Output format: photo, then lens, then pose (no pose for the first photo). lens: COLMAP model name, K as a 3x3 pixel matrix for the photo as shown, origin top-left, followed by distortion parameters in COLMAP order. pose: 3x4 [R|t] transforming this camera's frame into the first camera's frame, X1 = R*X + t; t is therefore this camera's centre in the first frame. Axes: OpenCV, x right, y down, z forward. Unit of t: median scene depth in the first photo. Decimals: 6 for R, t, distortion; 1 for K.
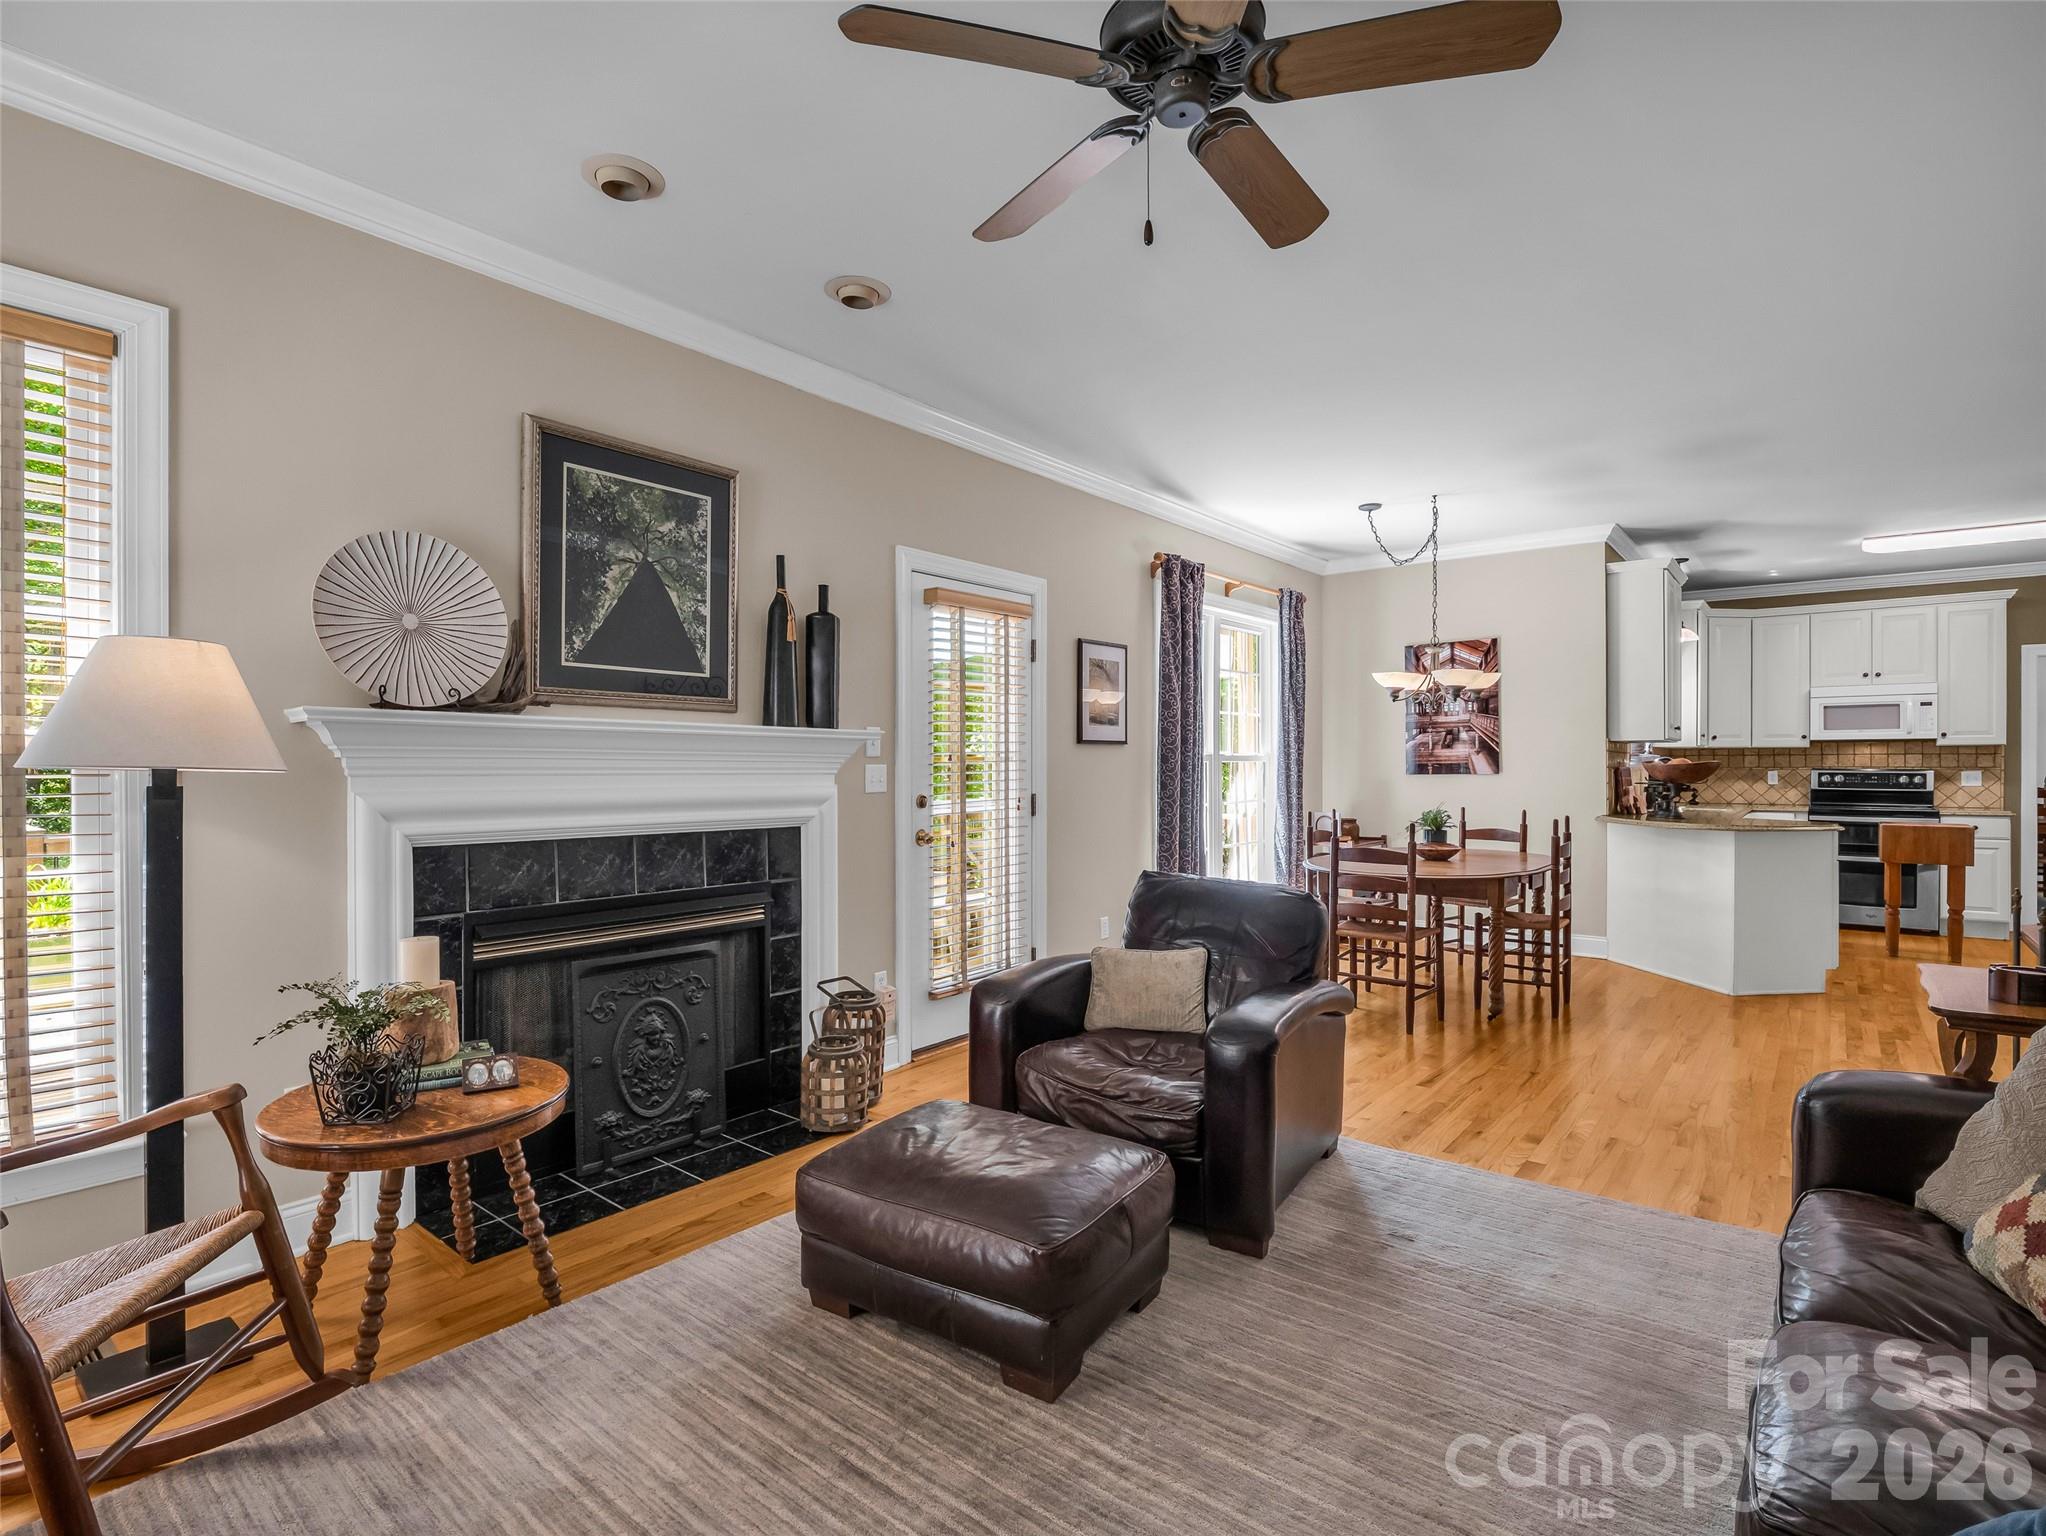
lens RADIAL K [[1011.8, 0, 1029.0], [0, 1011.8, 768.7], [0, 0, 1]] dist [-0.009672, -0.001740]
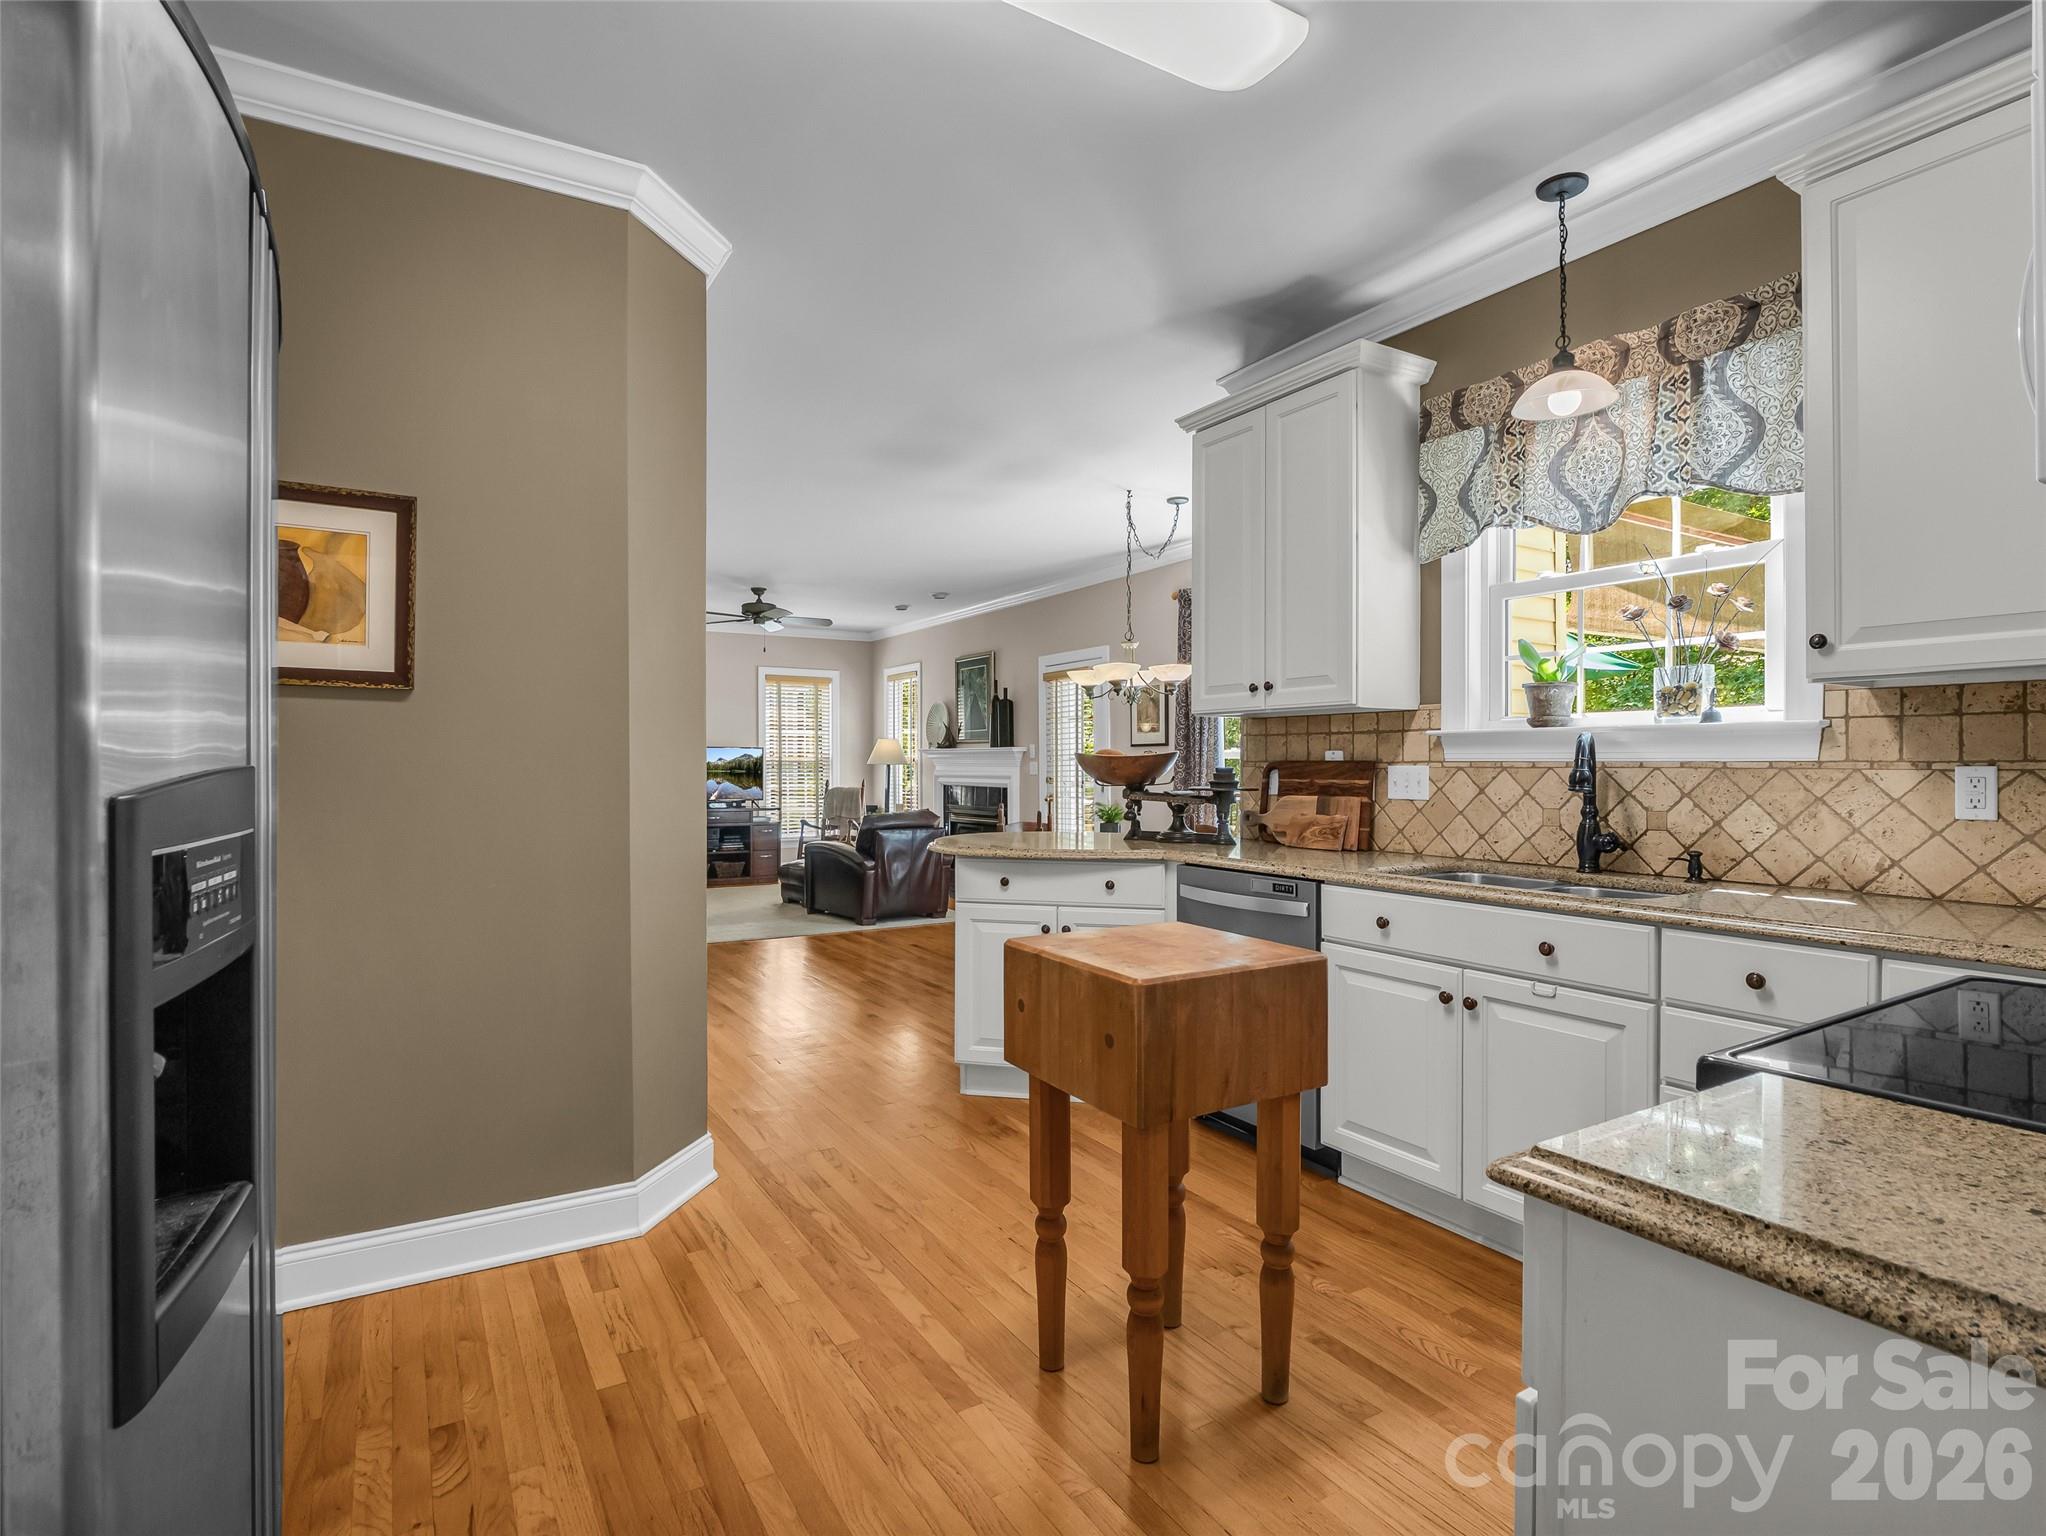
lens RADIAL K [[1011.8, 0, 1021.2], [0, 1011.8, 772.8], [0, 0, 1]] dist [-0.009672, -0.001740]
pose [[-0.330105, 0.005675, -0.943927, 2.120803], [-0.003449, 0.999968, 0.007218, 0.004047], [0.943938, 0.005639, -0.330075, 1.884744]]
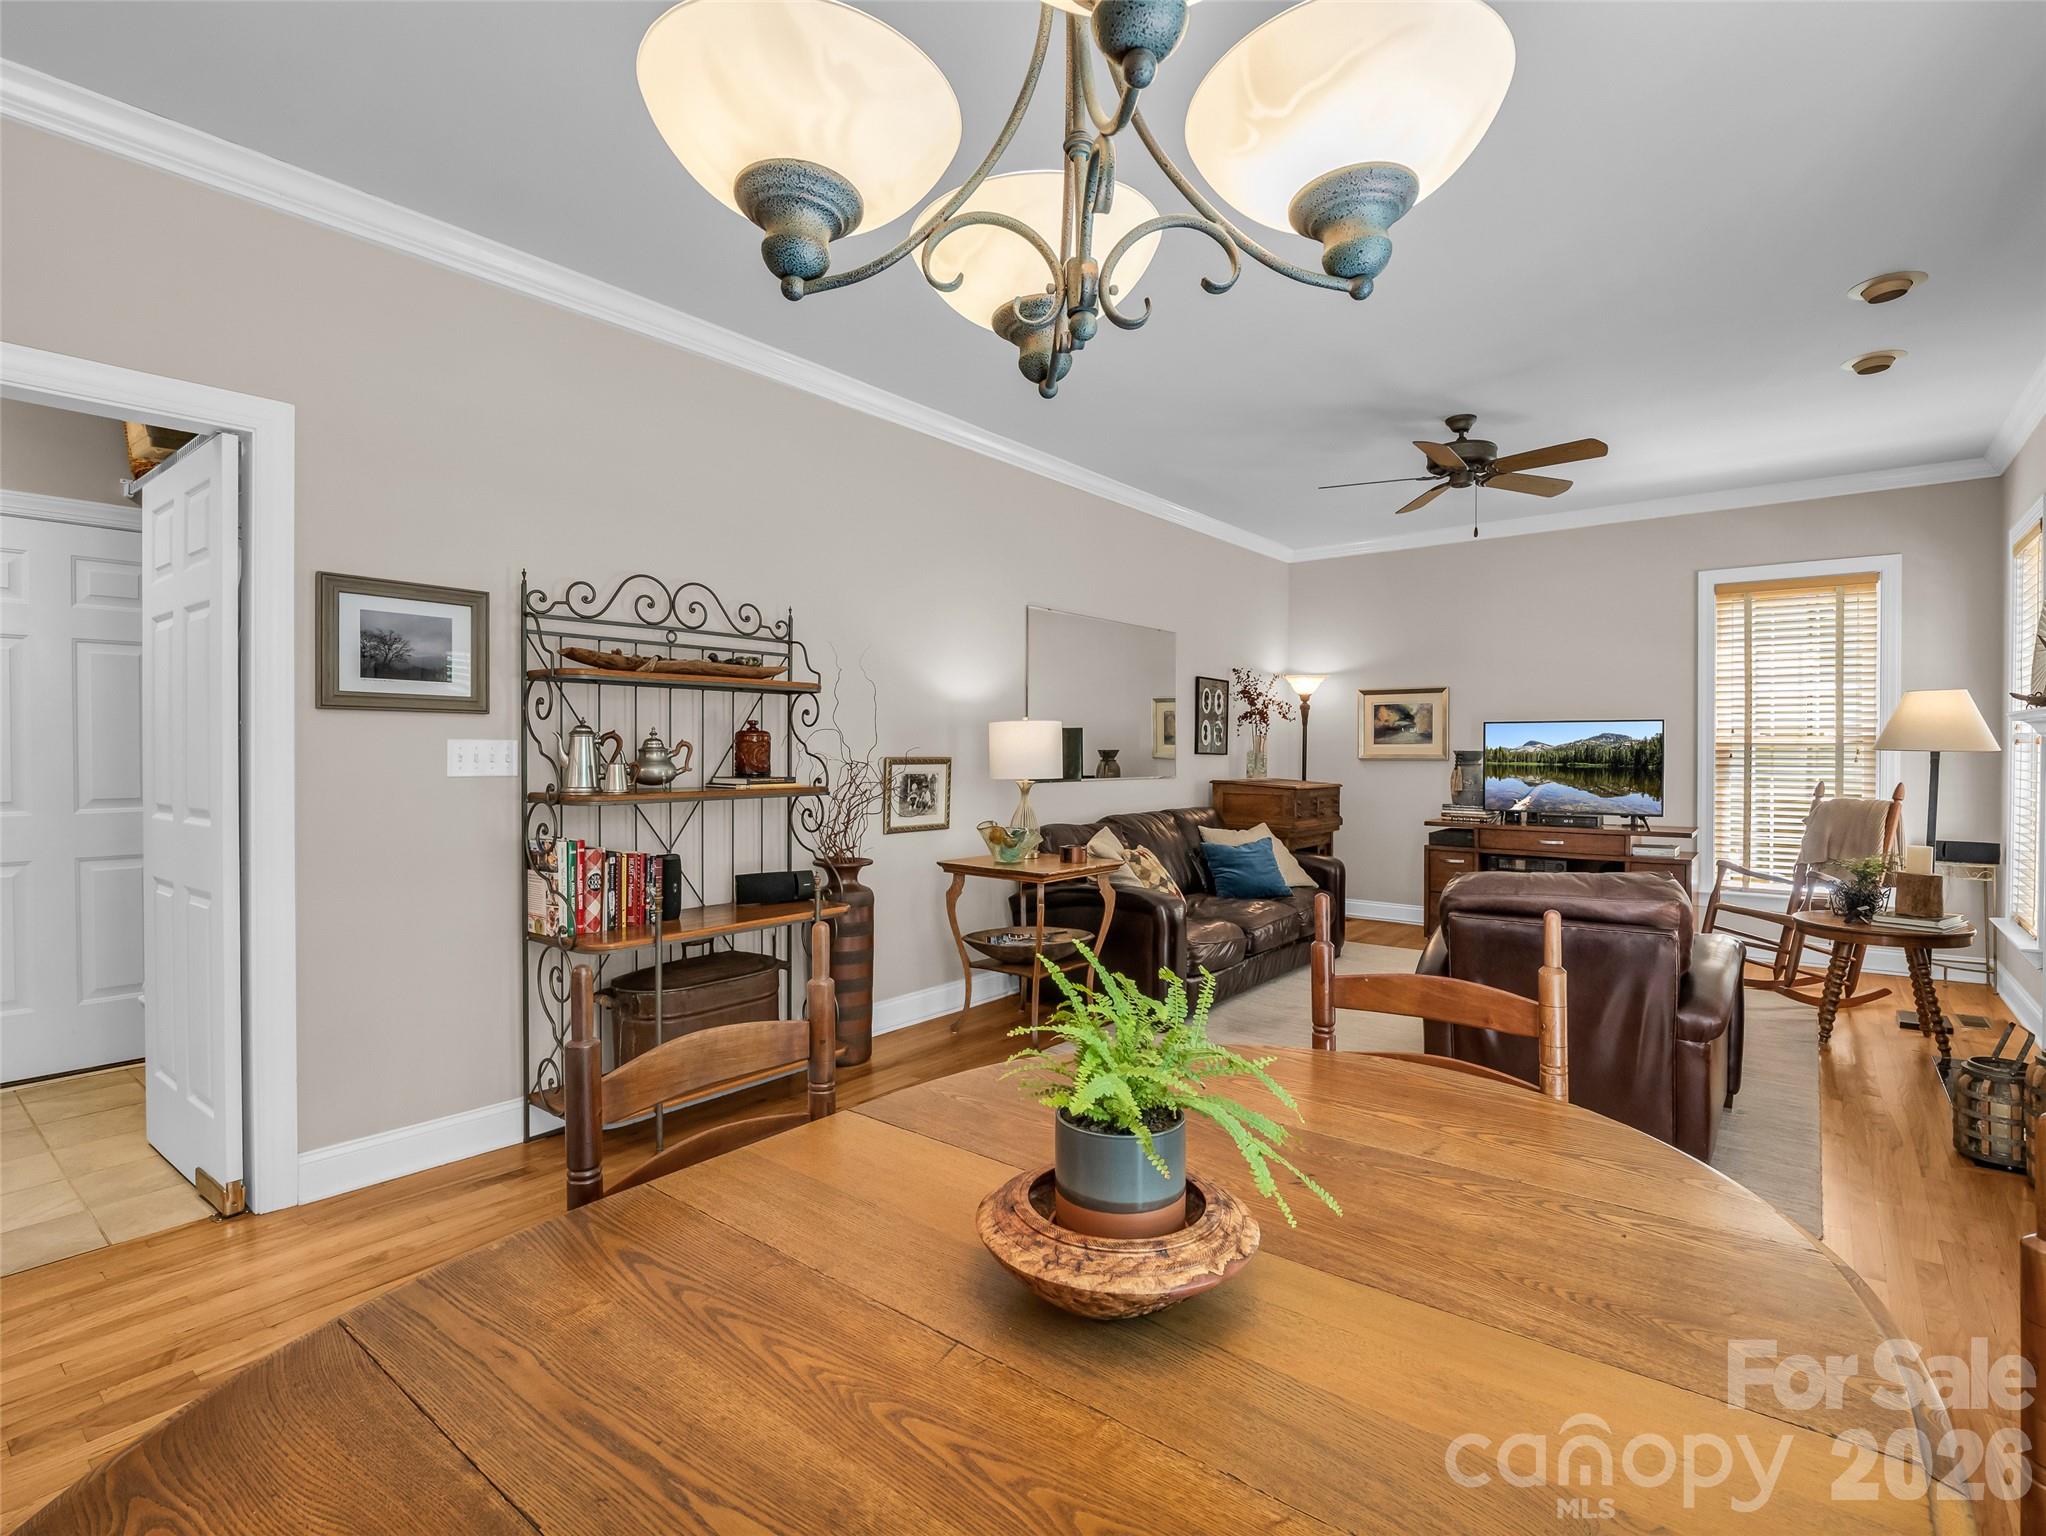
lens RADIAL K [[1011.8, 0, 1028.9], [0, 1011.8, 760.1], [0, 0, 1]] dist [-0.009672, -0.001740]
pose [[-0.999689, -0.002568, -0.024793, 0.636901], [-0.002878, 0.999918, 0.012486, 0.001305], [0.024759, 0.012553, -0.999615, 1.762200]]
